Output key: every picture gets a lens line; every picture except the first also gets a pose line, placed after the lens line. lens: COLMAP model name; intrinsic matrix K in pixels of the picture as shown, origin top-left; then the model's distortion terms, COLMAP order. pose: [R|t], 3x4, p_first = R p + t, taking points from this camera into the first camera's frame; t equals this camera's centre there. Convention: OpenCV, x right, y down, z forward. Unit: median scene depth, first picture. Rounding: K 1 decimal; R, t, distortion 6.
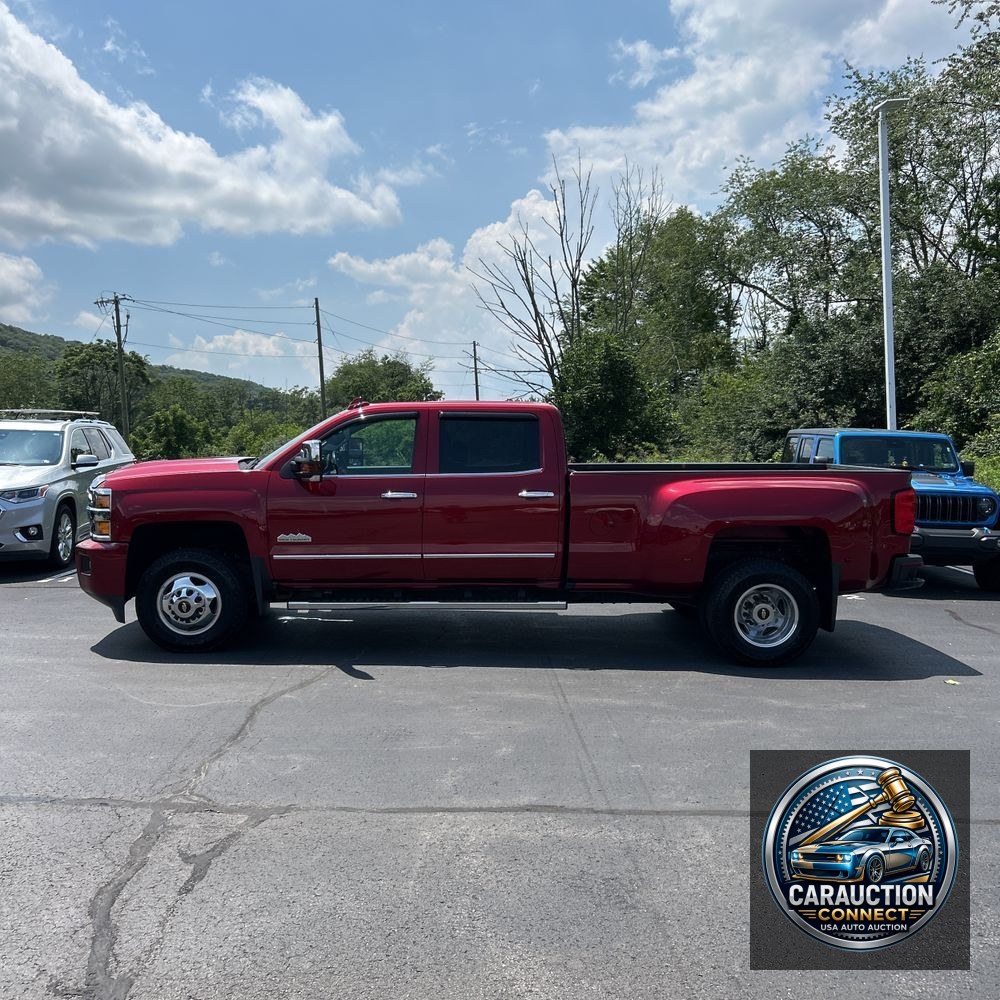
lens RADIAL K [[1058.8, 0, 500.0], [0, 1058.8, 500.0], [0, 0, 1]] dist [-0.014659, -0.017869]
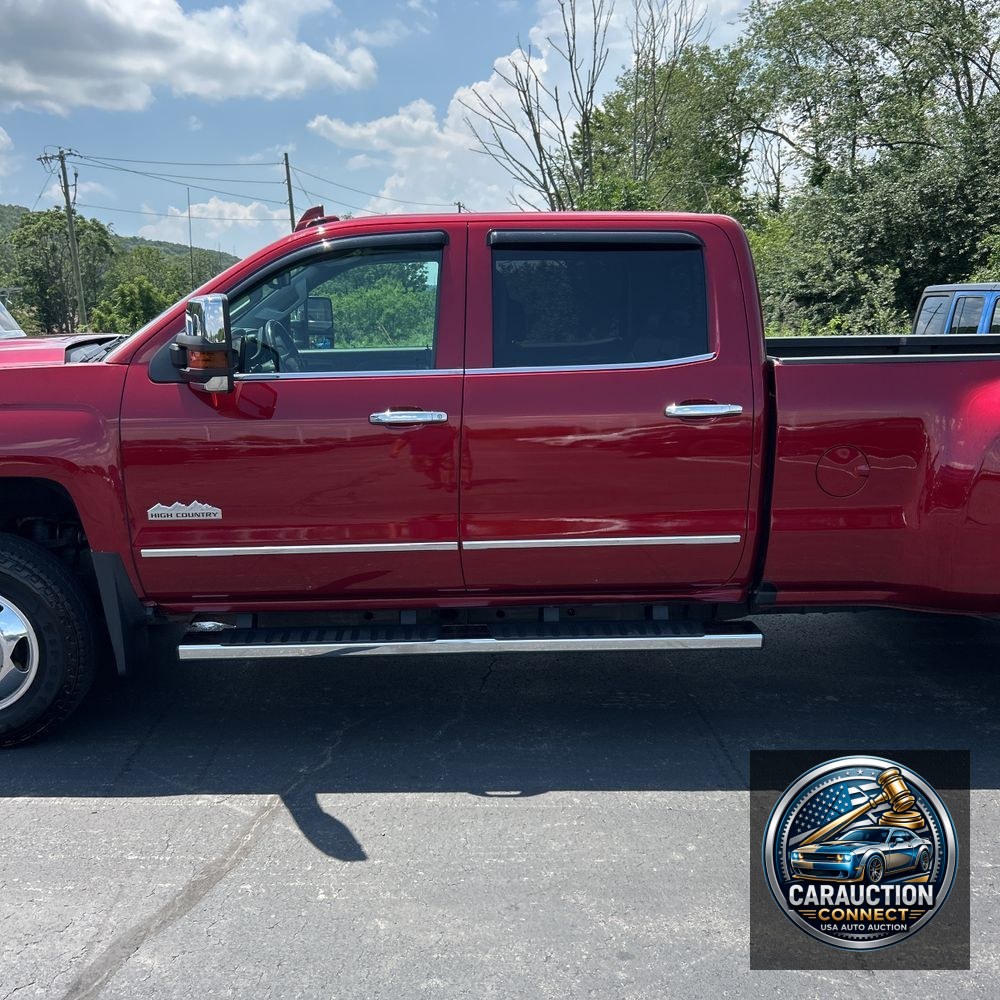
lens RADIAL K [[1008.3, 0, 493.7], [0, 1008.3, 526.3], [0, 0, 1]] dist [0.001725, -0.027947]
pose [[0.999850, -0.015237, 0.008250, -0.011528], [0.013809, 0.988313, 0.151810, -0.004313], [-0.010467, -0.151673, 0.988375, 0.103788]]
